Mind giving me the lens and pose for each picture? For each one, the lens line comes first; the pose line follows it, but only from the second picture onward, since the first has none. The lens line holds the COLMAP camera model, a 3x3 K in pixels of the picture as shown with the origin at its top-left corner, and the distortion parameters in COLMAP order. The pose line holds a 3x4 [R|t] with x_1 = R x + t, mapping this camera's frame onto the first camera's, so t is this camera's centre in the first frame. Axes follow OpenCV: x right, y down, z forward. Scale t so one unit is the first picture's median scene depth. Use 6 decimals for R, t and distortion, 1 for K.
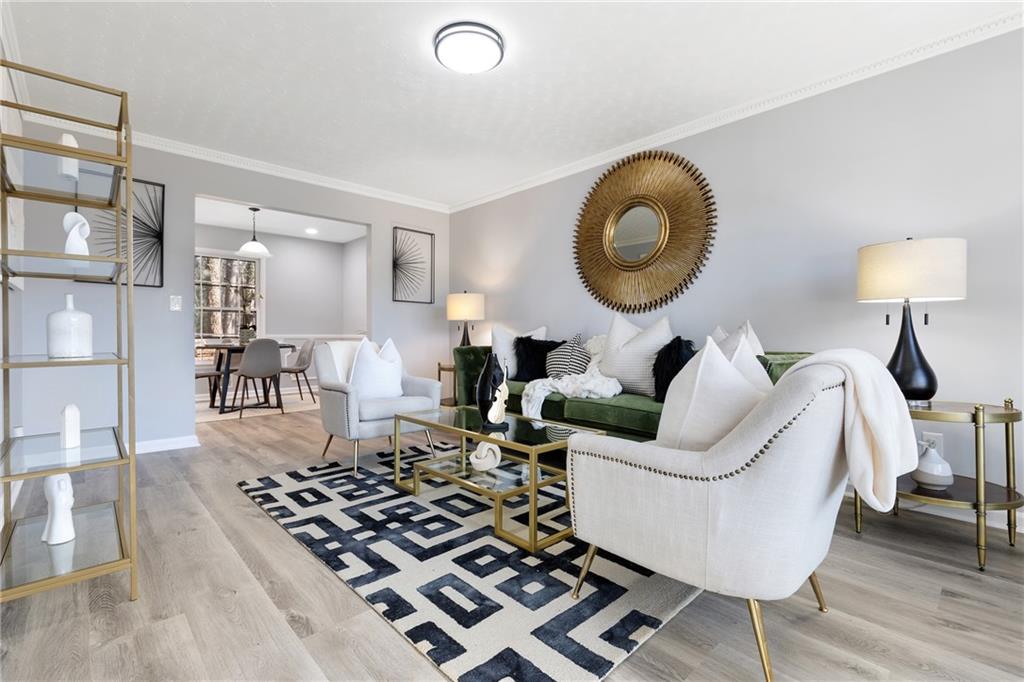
lens RADIAL K [[460.1, 0, 507.6], [0, 460.1, 336.0], [0, 0, 1]] dist [0.008895, -0.001853]
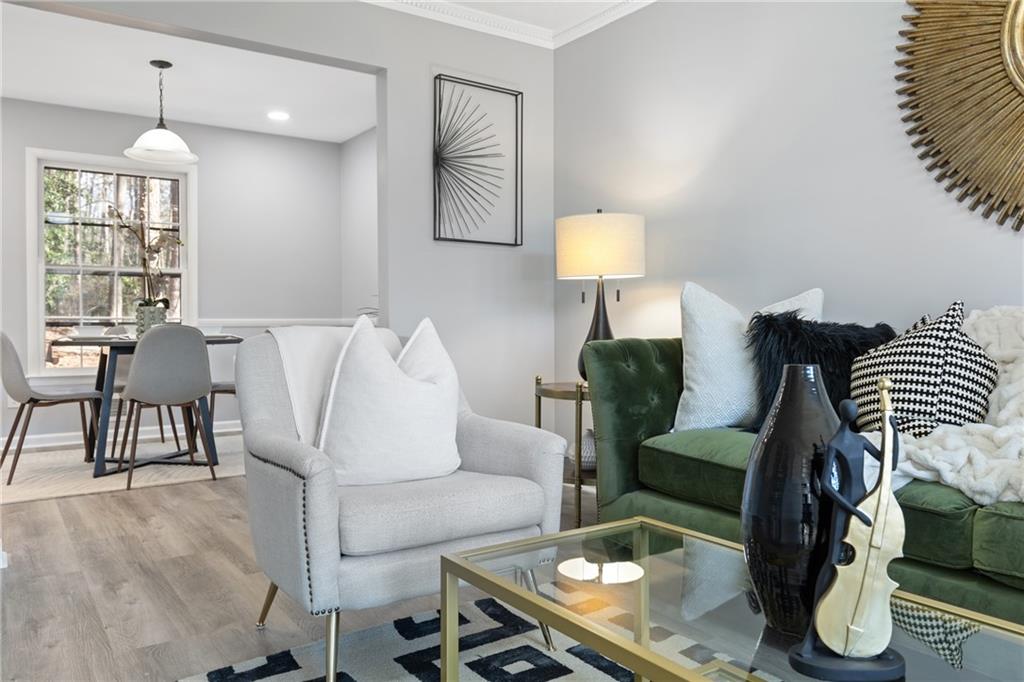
lens RADIAL K [[761.7, 0, 513.9], [0, 761.7, 340.5], [0, 0, 1]] dist [0.004140, 0.002803]
pose [[0.990113, -0.000381, -0.140270, -0.069954], [0.003323, 0.999779, 0.020740, 0.007886], [0.140231, -0.021001, 0.989896, 0.282744]]
